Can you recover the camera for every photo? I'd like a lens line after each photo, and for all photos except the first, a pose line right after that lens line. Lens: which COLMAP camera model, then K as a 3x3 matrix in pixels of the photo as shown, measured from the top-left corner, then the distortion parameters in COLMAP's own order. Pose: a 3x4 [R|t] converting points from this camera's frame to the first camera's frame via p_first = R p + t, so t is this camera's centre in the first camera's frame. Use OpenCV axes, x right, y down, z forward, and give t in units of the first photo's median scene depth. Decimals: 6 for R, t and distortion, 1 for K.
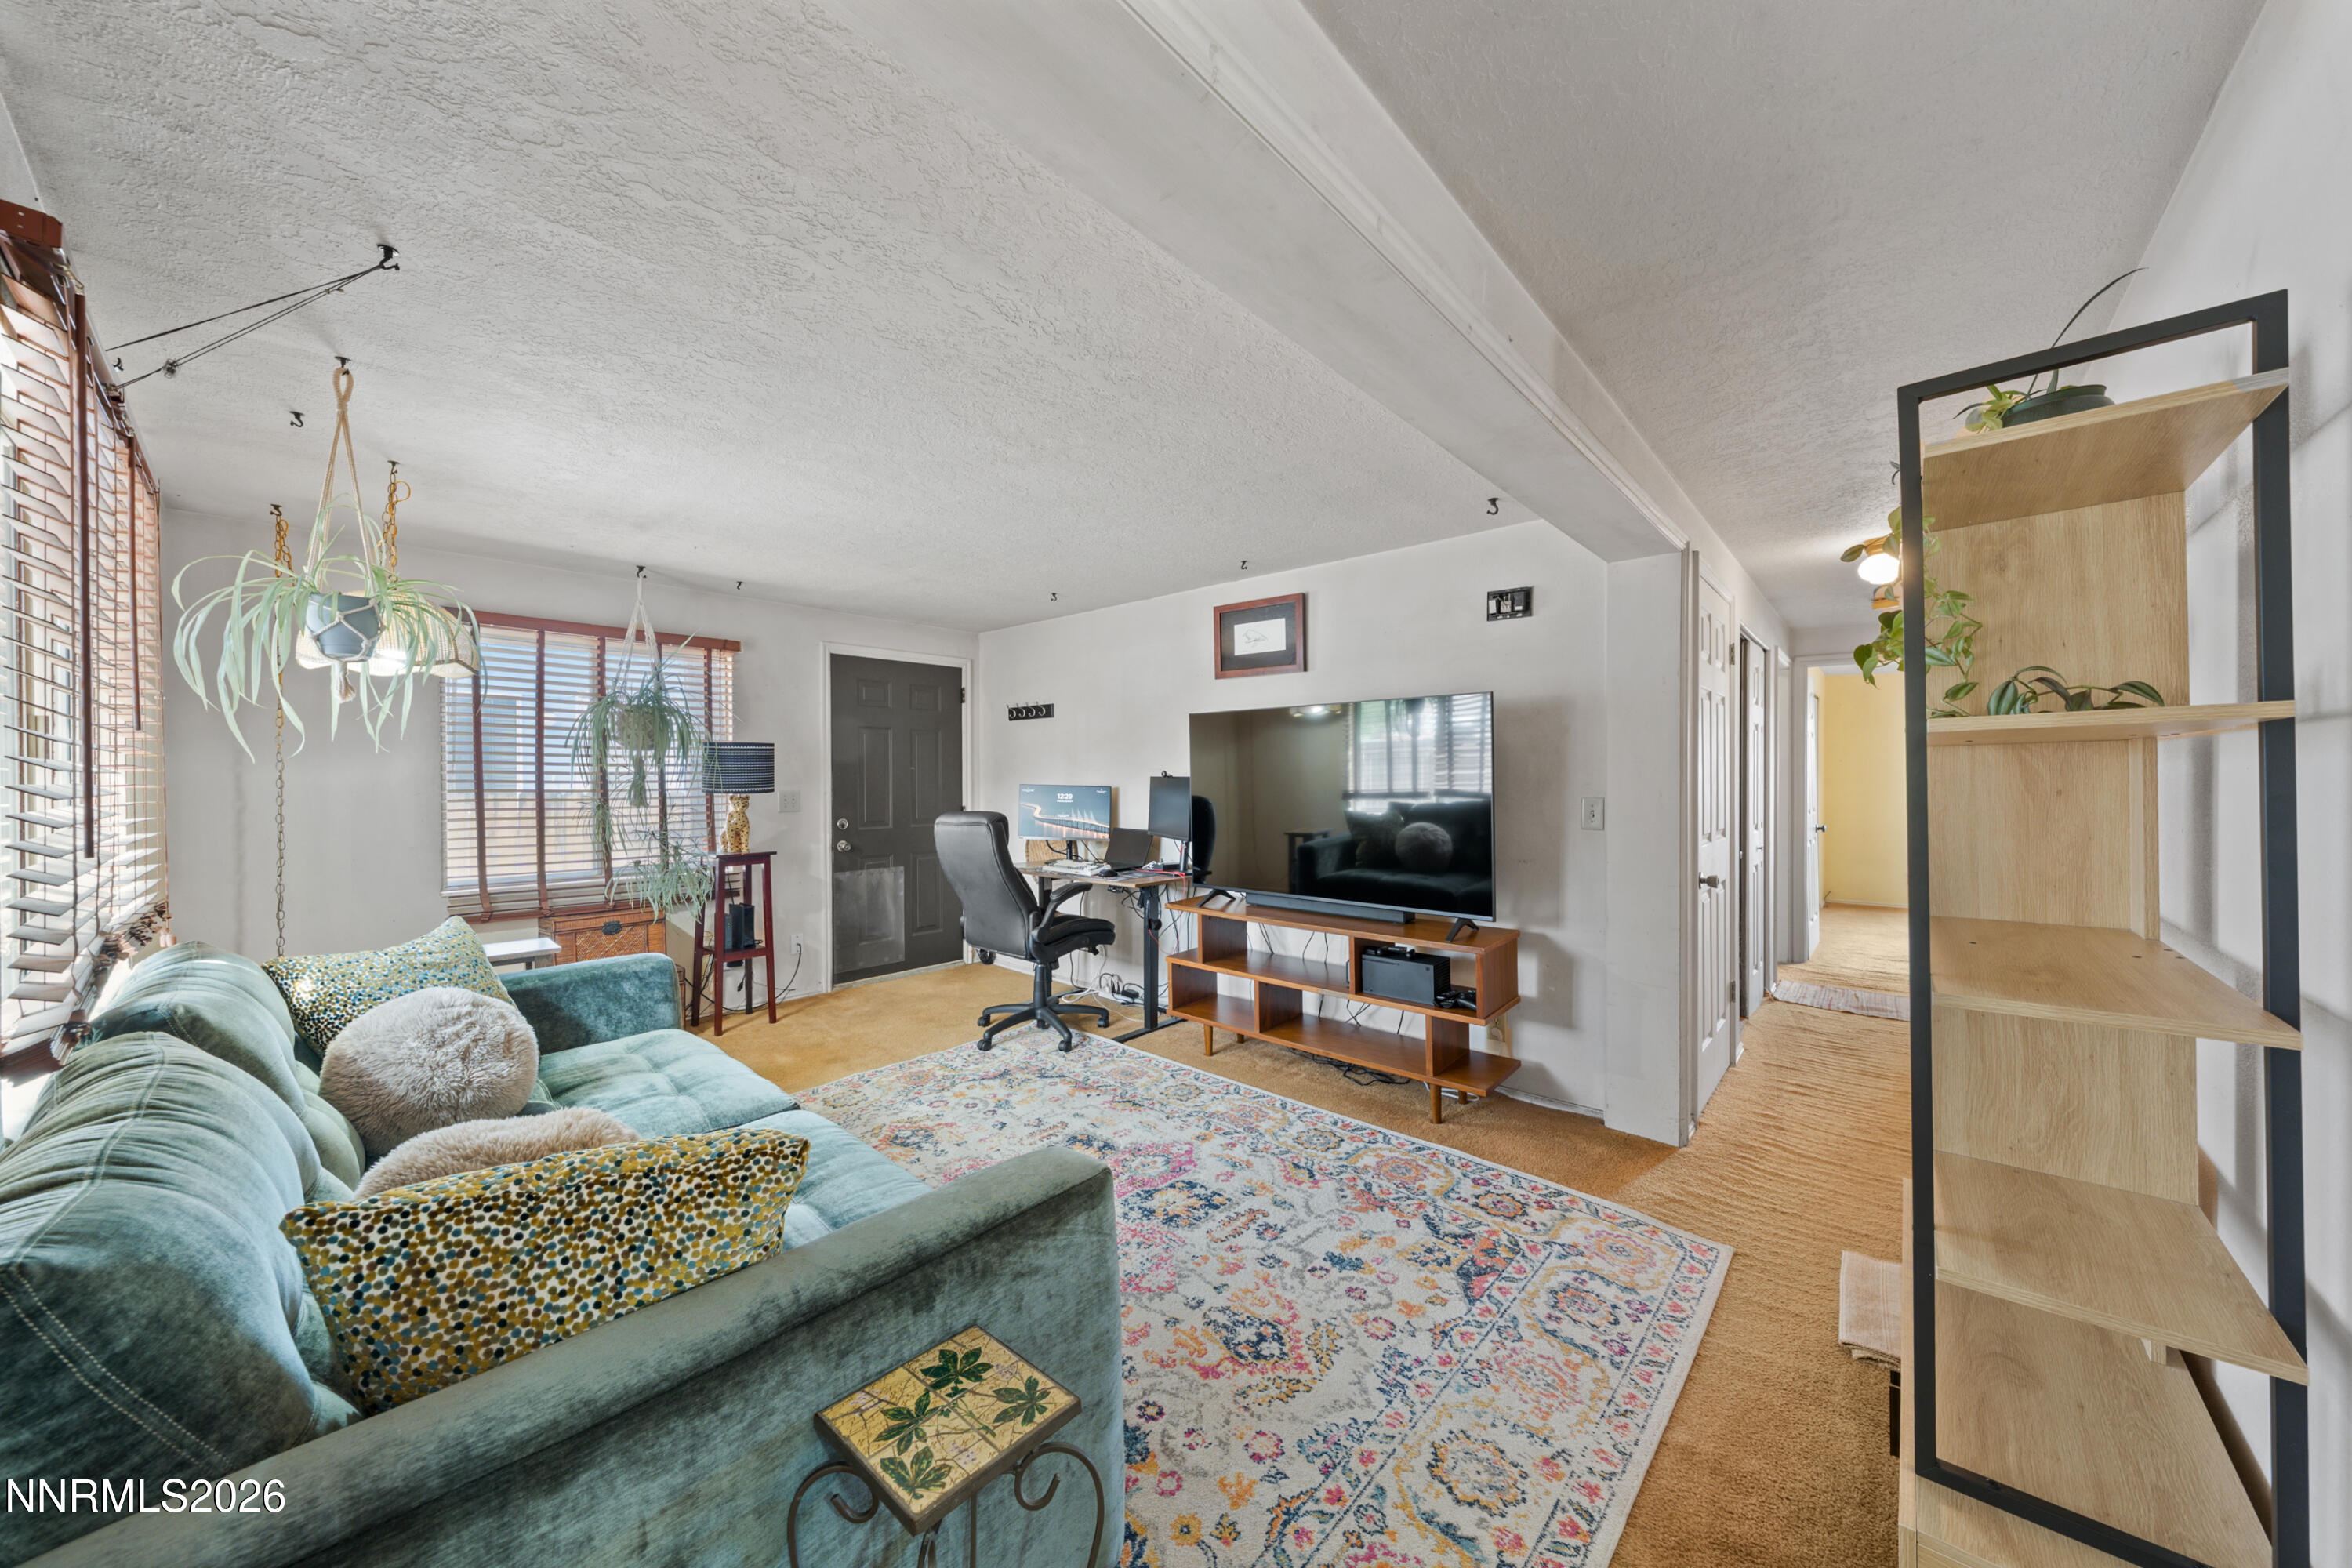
lens RADIAL K [[816.3, 0, 1176.0], [0, 816.3, 784.0], [0, 0, 1]] dist [-0.000370, -0.000057]
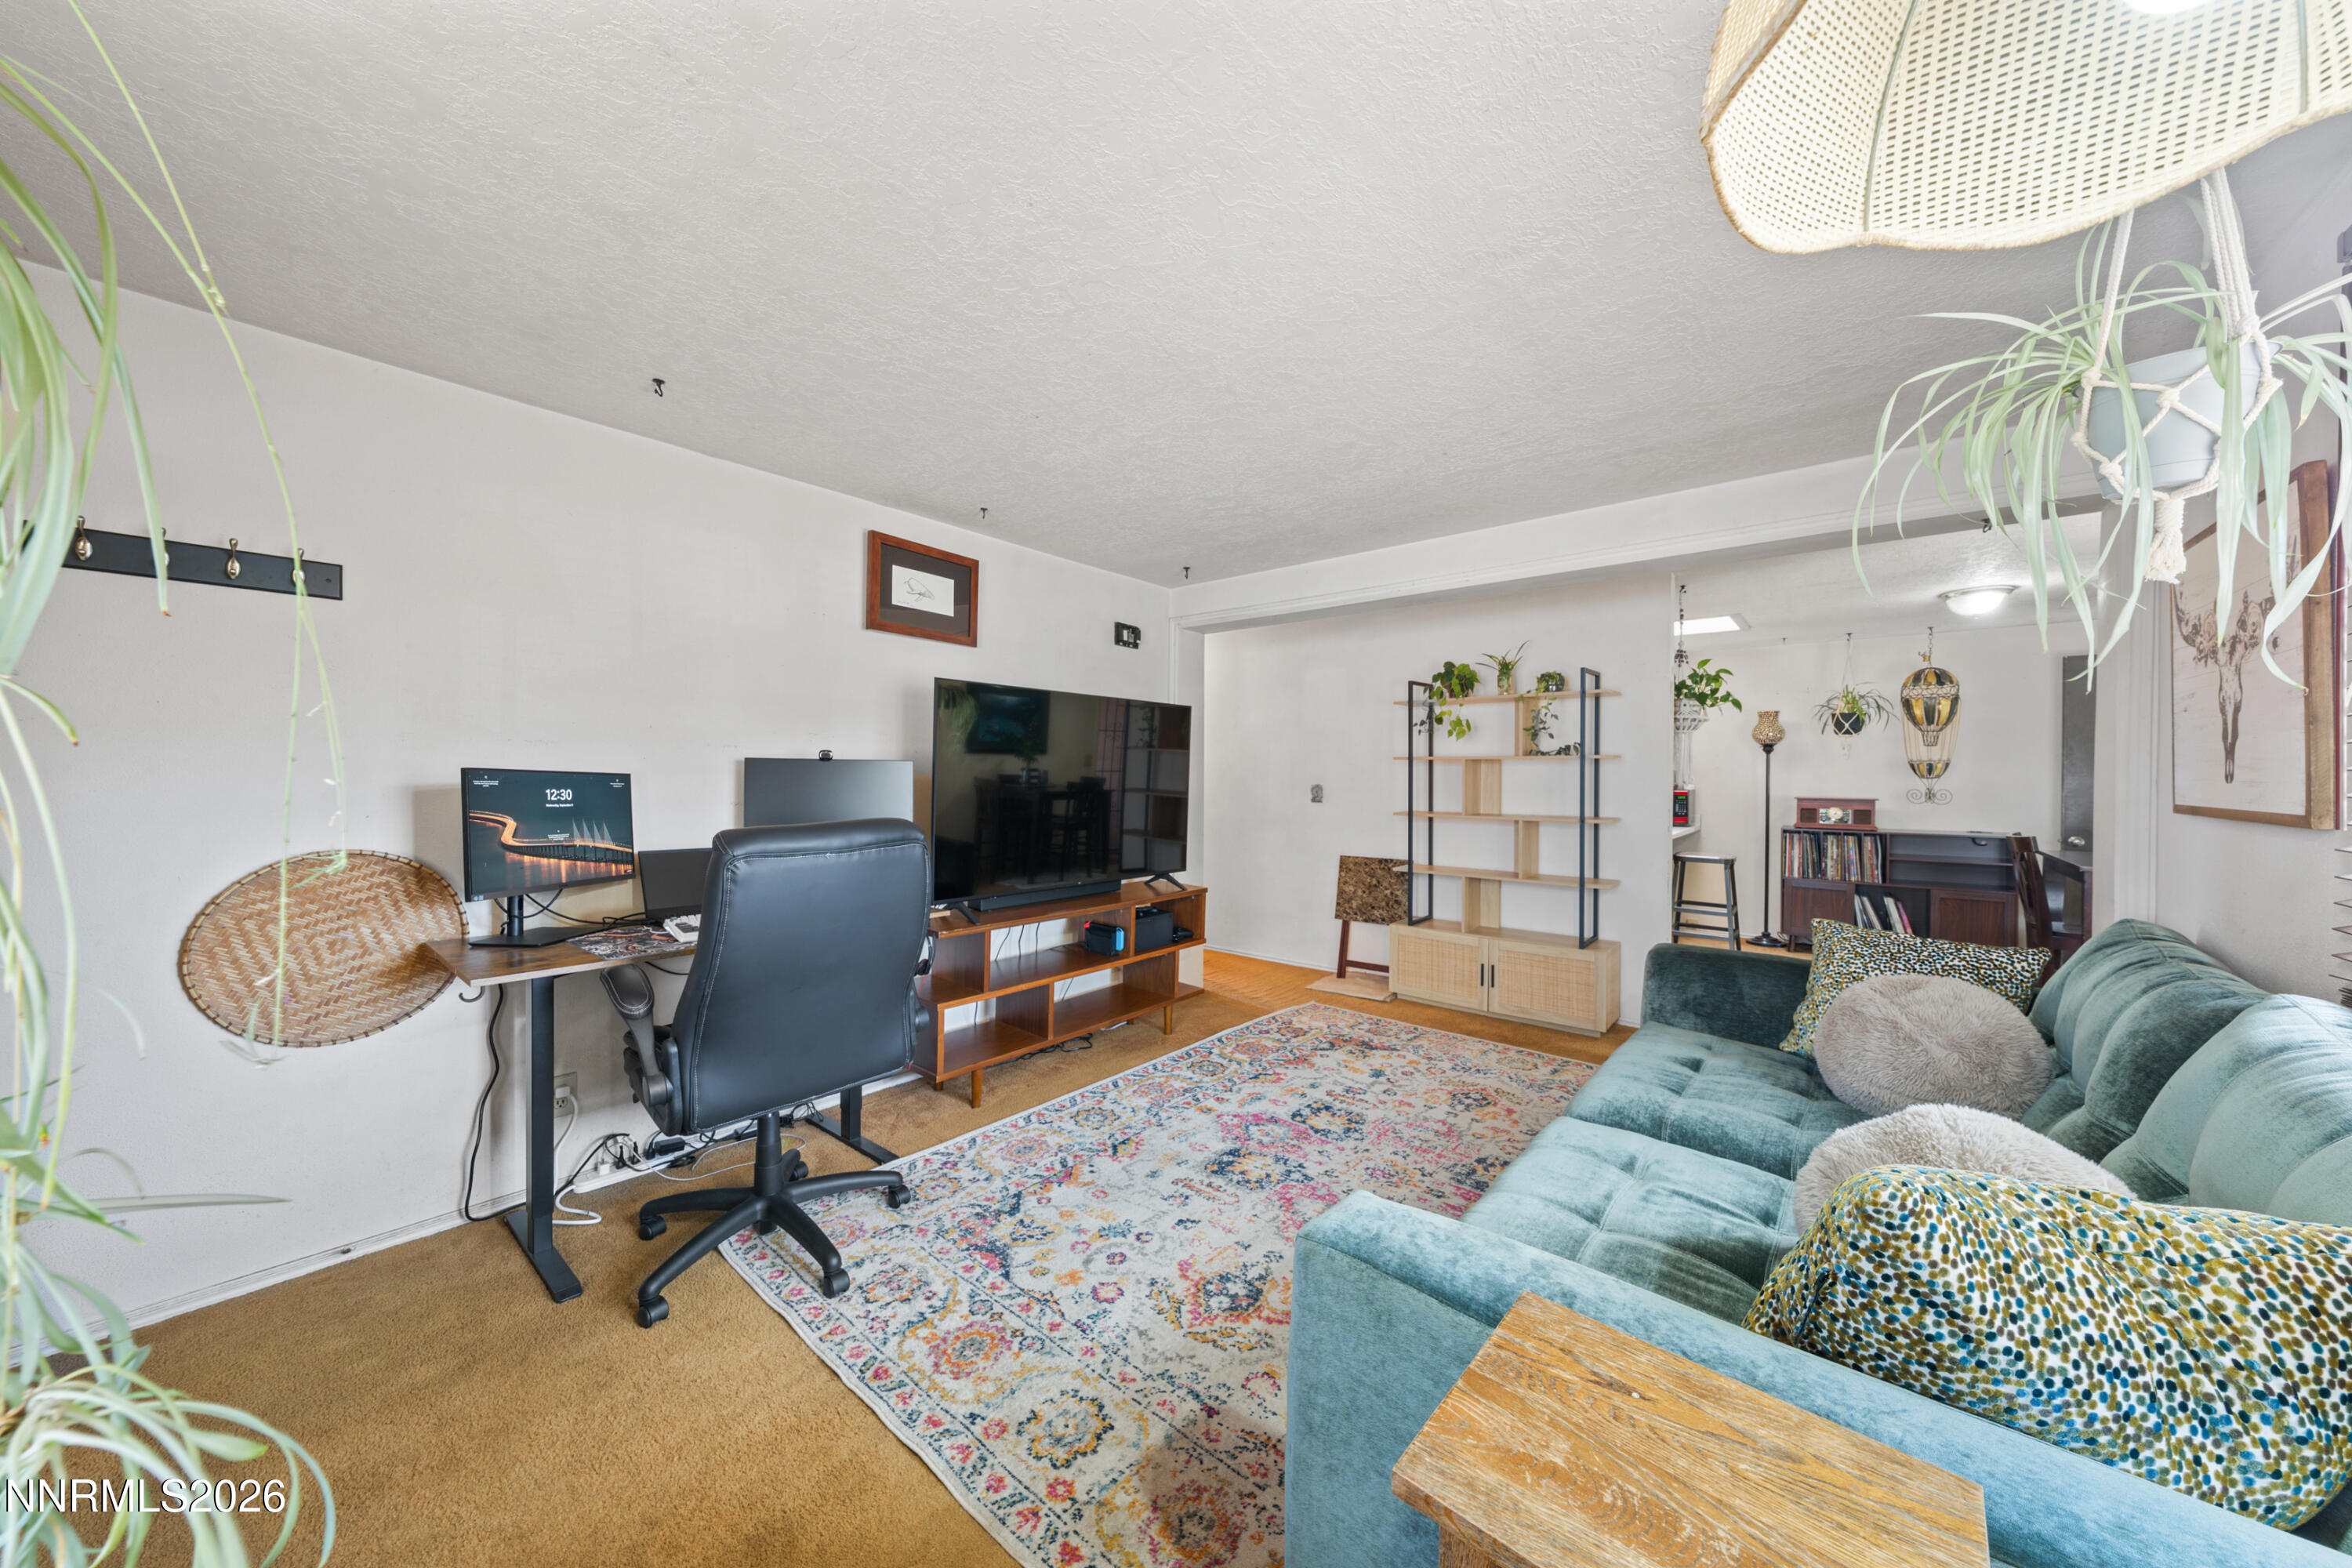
lens RADIAL K [[797.9, 0, 1185.0], [0, 797.9, 783.5], [0, 0, 1]] dist [0.000916, -0.000068]
pose [[-0.044057, -0.007600, 0.999000, -1.017892], [0.001276, 0.999970, 0.007664, 0.009241], [-0.999028, 0.001612, -0.044046, 1.112519]]
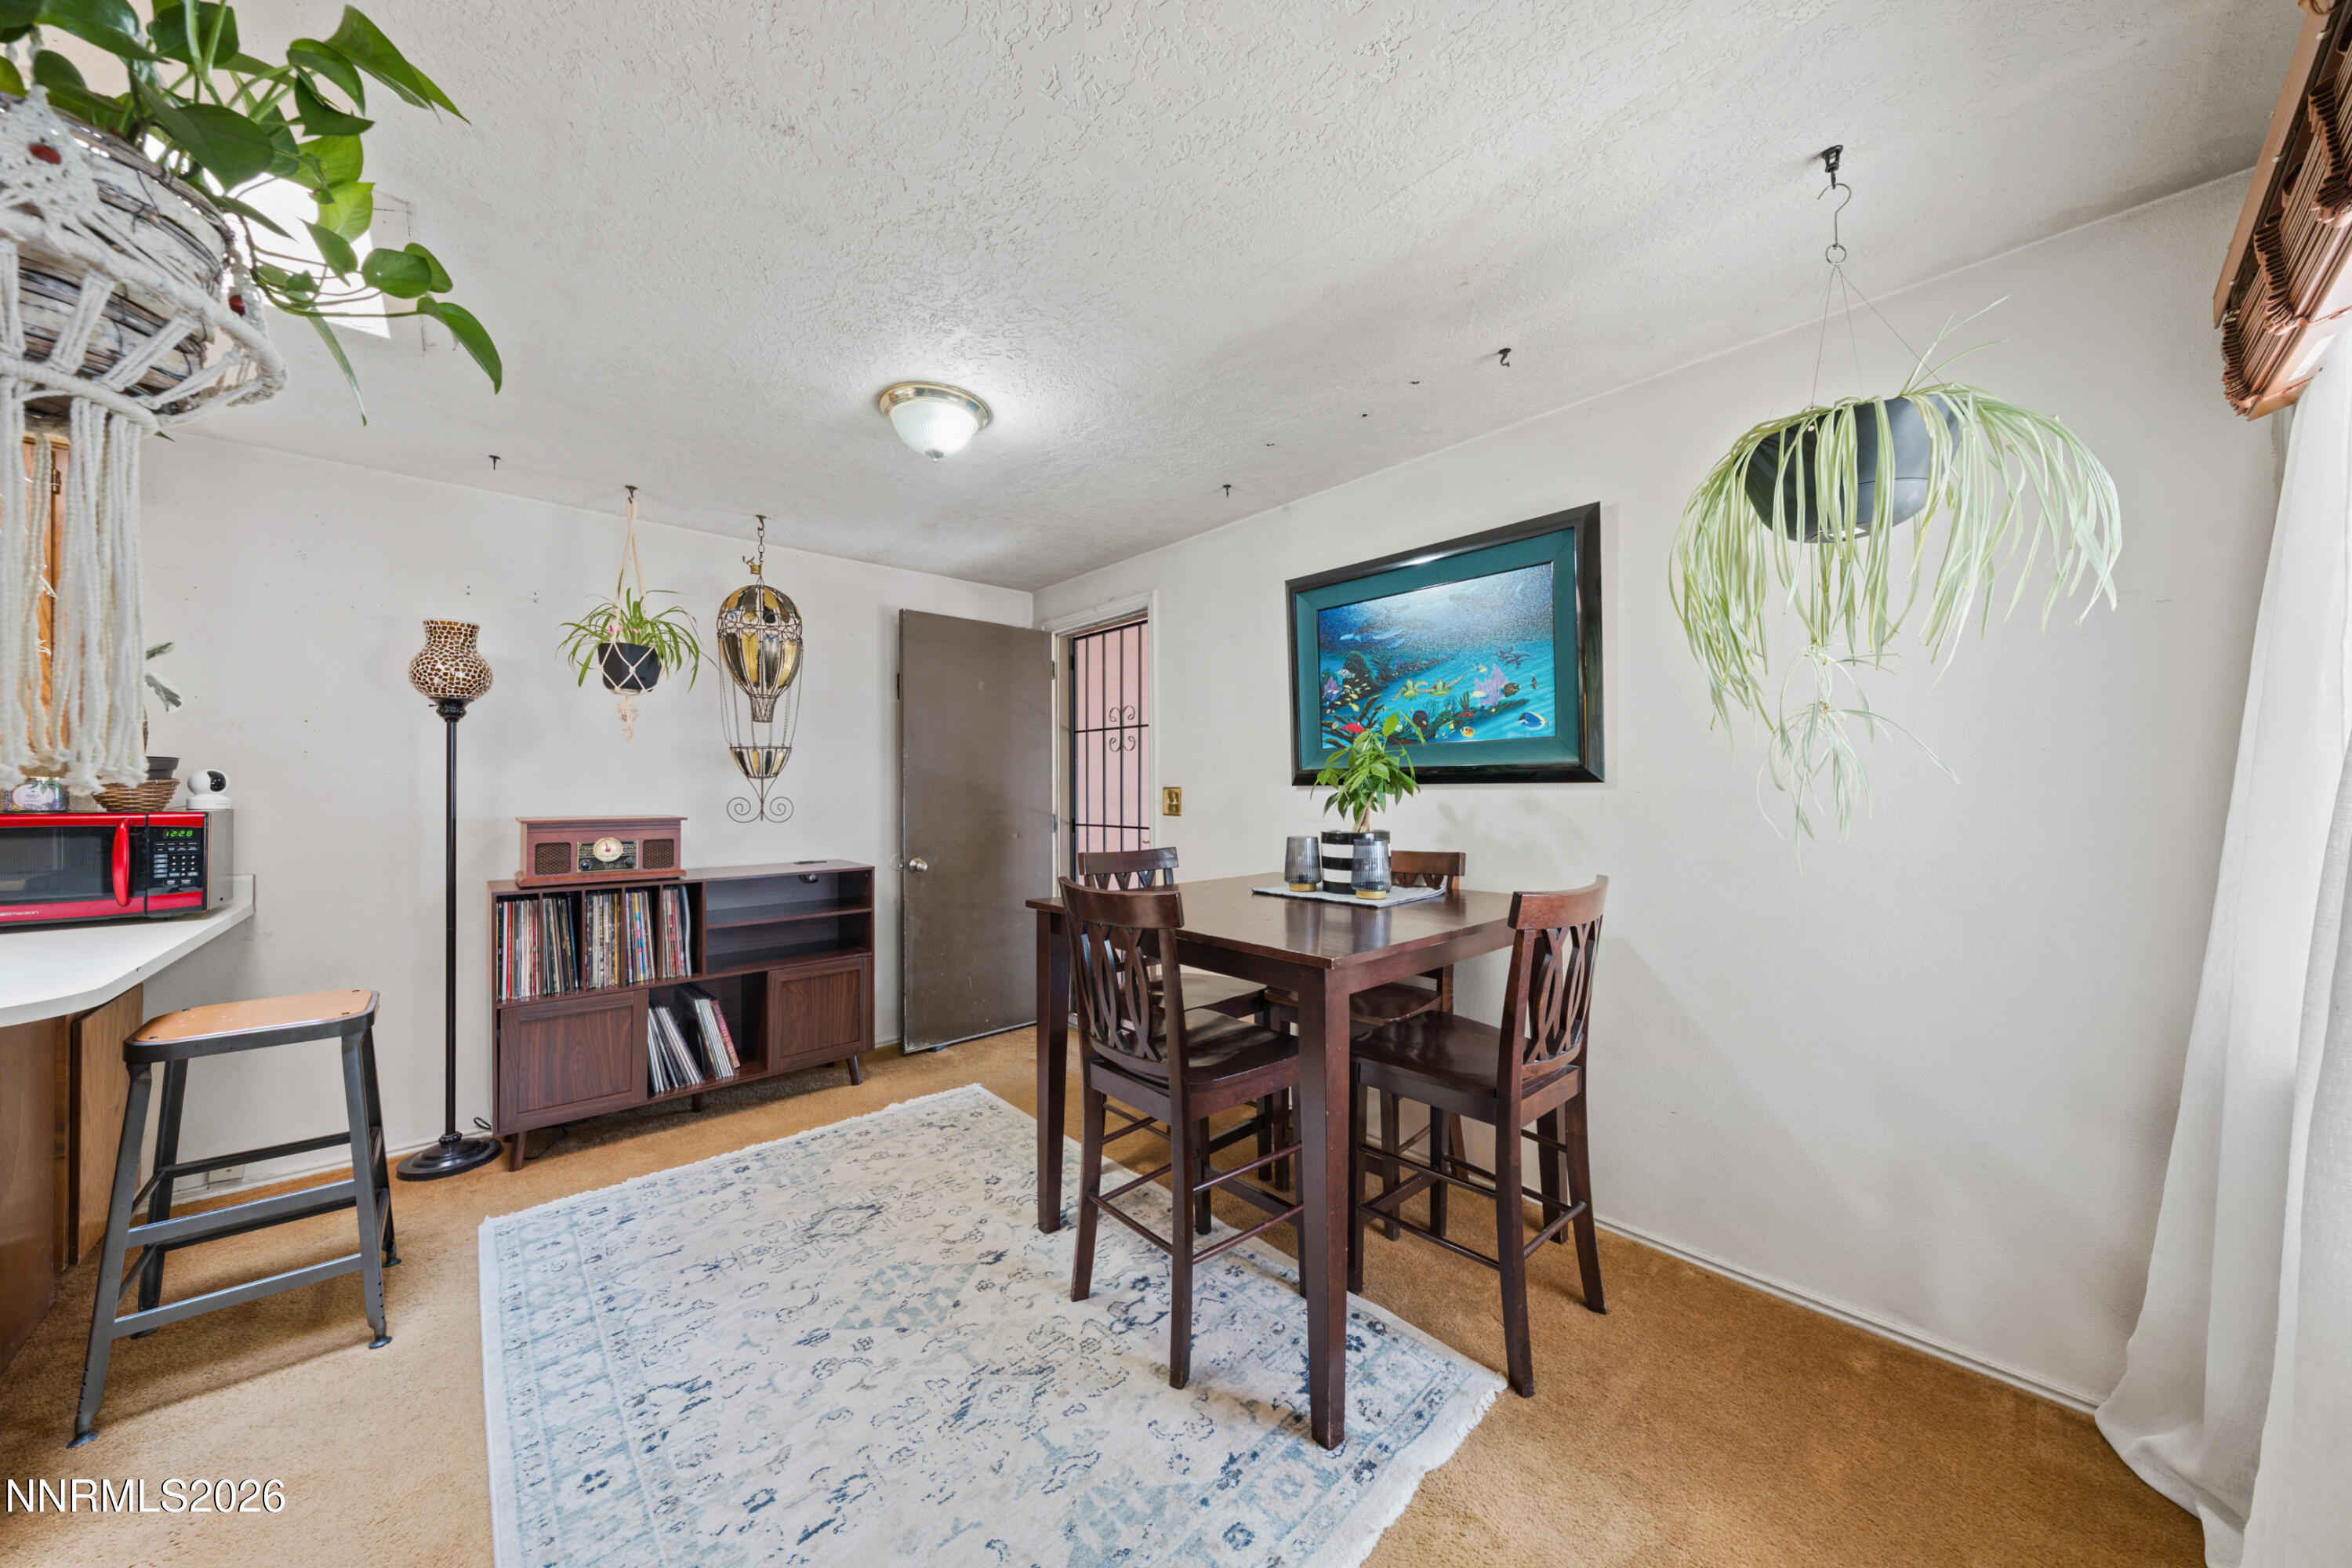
lens RADIAL K [[797.9, 0, 1185.0], [0, 797.9, 783.5], [0, 0, 1]] dist [0.000916, -0.000068]
pose [[-0.995462, 0.008631, 0.094769, 0.118753], [0.008685, 0.999962, 0.000157, 0.026058], [-0.094764, 0.000980, -0.995499, 0.296236]]
